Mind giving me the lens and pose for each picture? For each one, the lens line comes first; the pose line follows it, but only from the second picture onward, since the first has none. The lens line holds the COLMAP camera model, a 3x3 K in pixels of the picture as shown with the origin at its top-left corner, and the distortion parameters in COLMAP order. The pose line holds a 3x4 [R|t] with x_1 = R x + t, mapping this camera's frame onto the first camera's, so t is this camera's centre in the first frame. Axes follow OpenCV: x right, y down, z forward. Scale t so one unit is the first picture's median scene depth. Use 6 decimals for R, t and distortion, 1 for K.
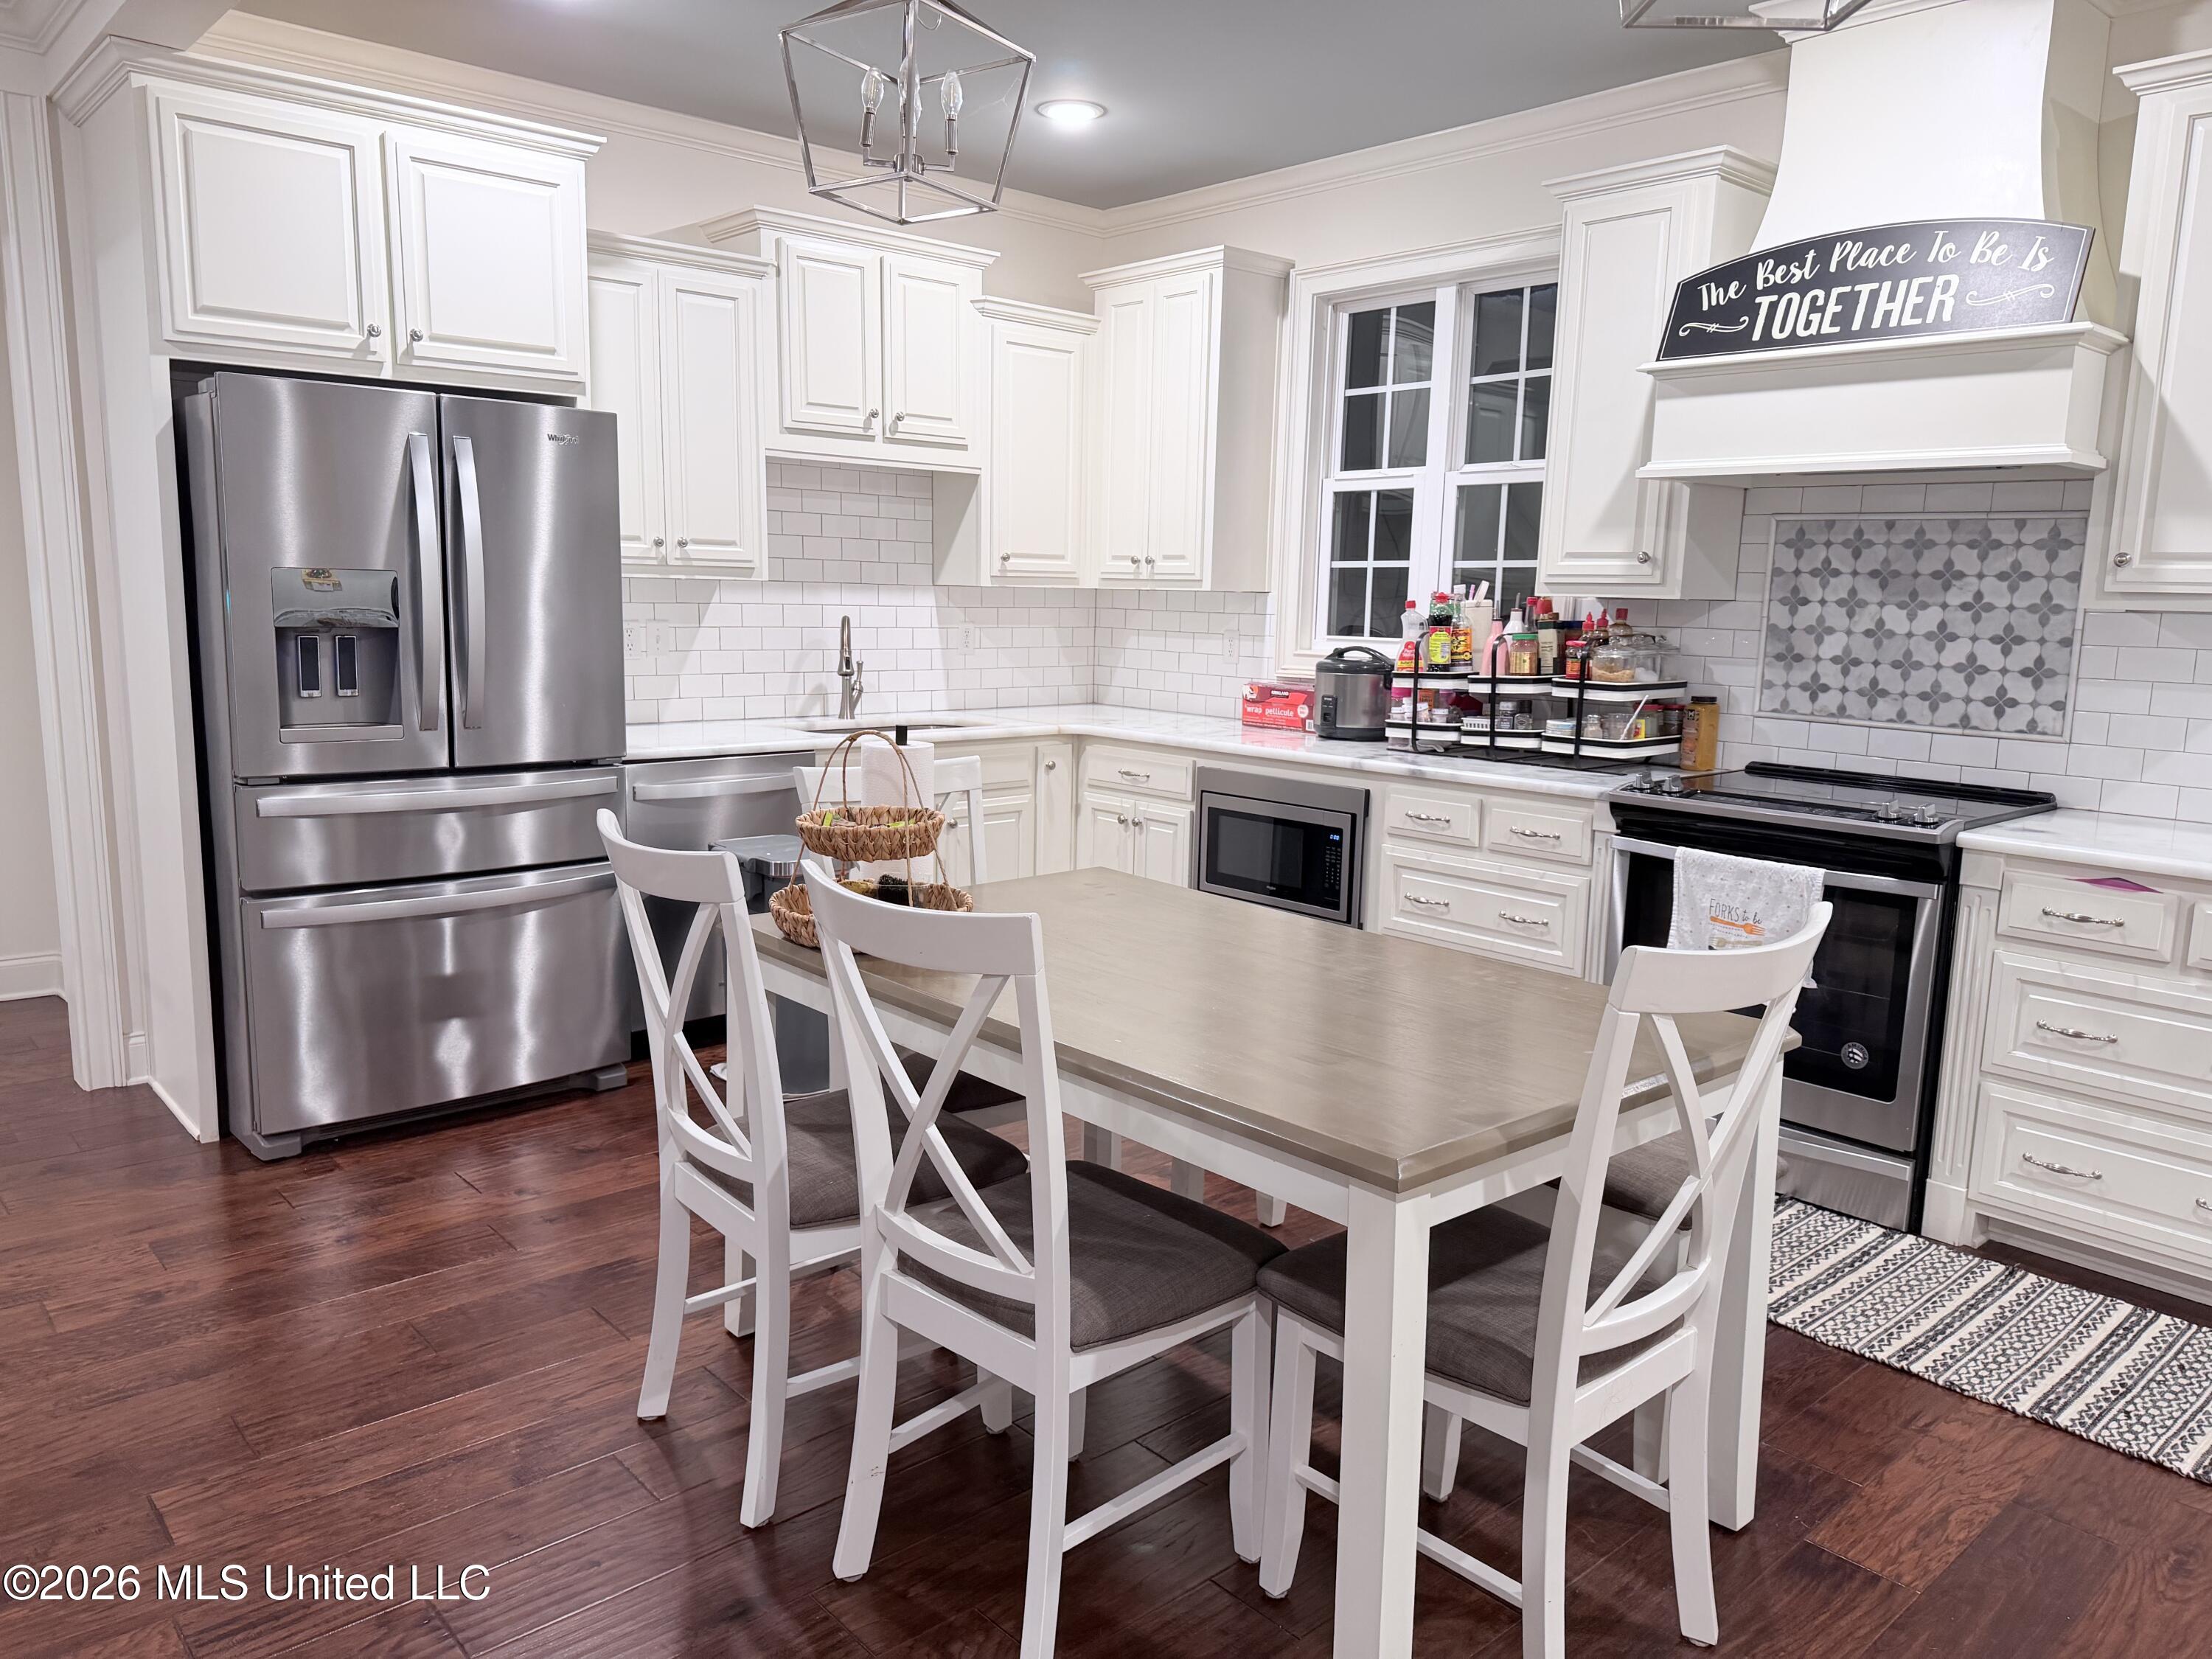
lens RADIAL K [[1560.7, 0, 1114.5], [0, 1560.7, 831.7], [0, 0, 1]] dist [0.024974, -0.030729]
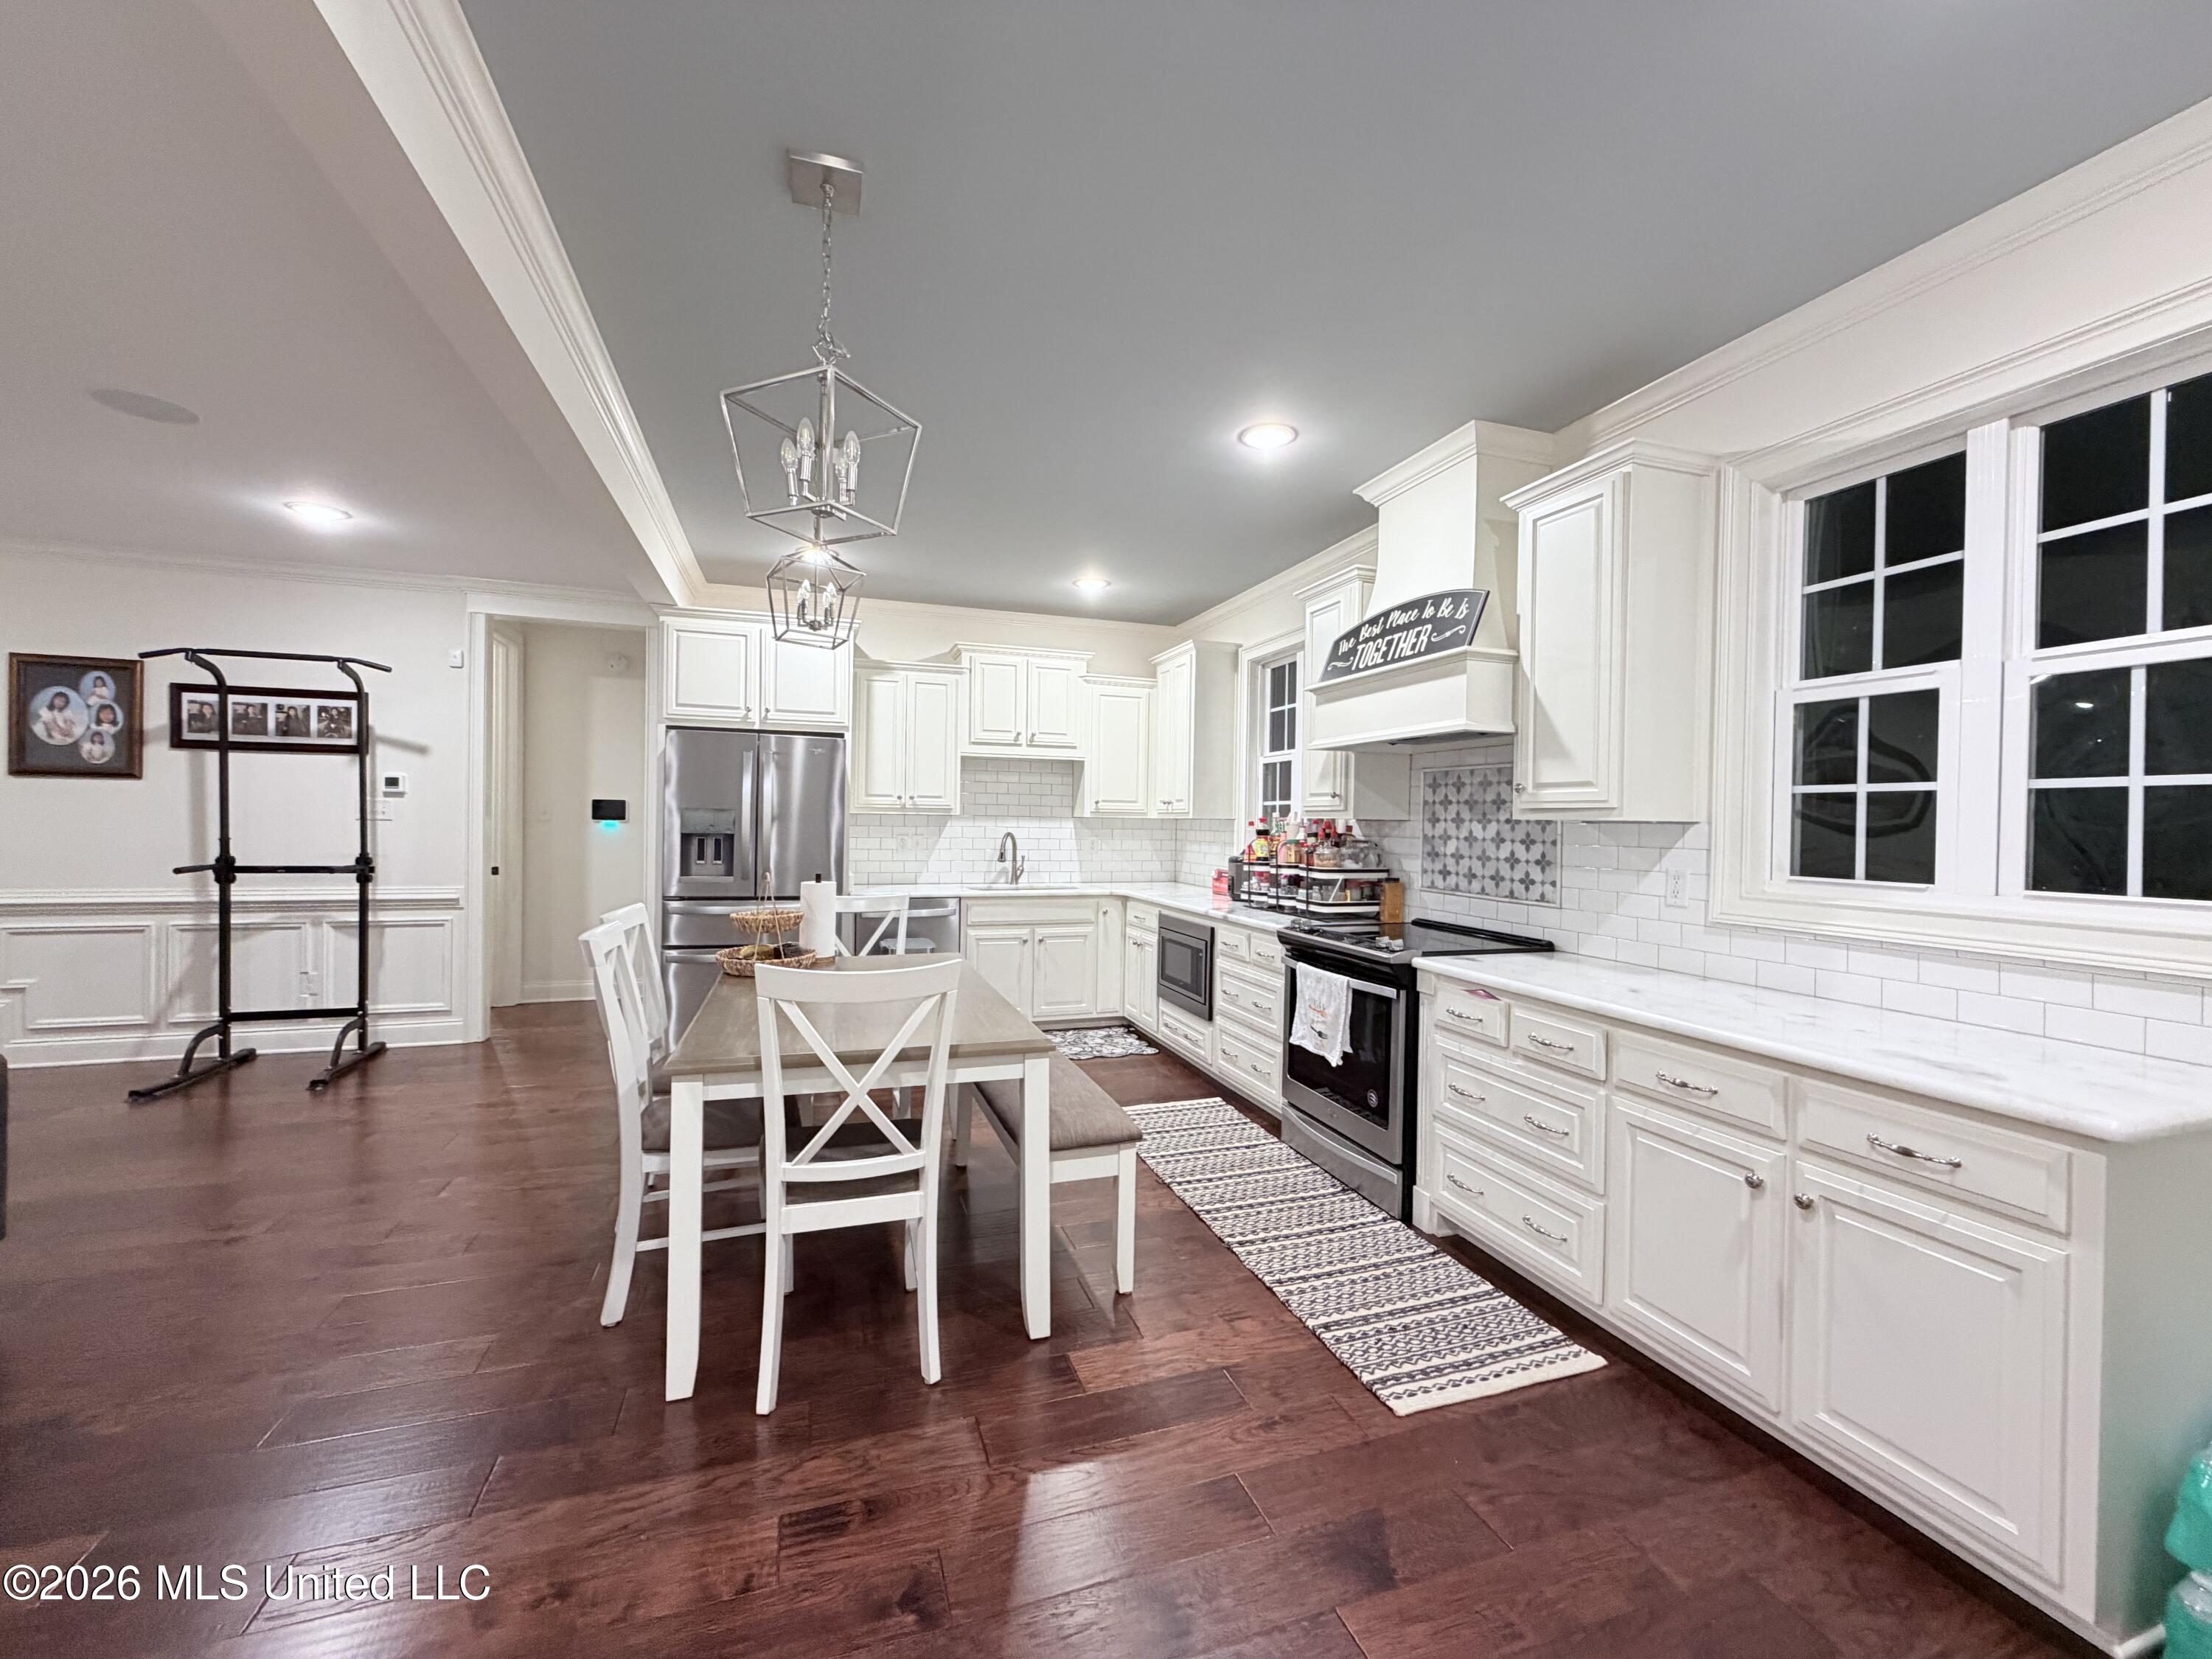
lens RADIAL K [[877.5, 0, 1111.8], [0, 877.5, 828.8], [0, 0, 1]] dist [-0.001378, 0.000086]
pose [[0.919807, -0.002968, -0.392360, 0.512054], [-0.058050, 0.987938, -0.143560, 0.013990], [0.388053, 0.154824, 0.908540, 0.040530]]
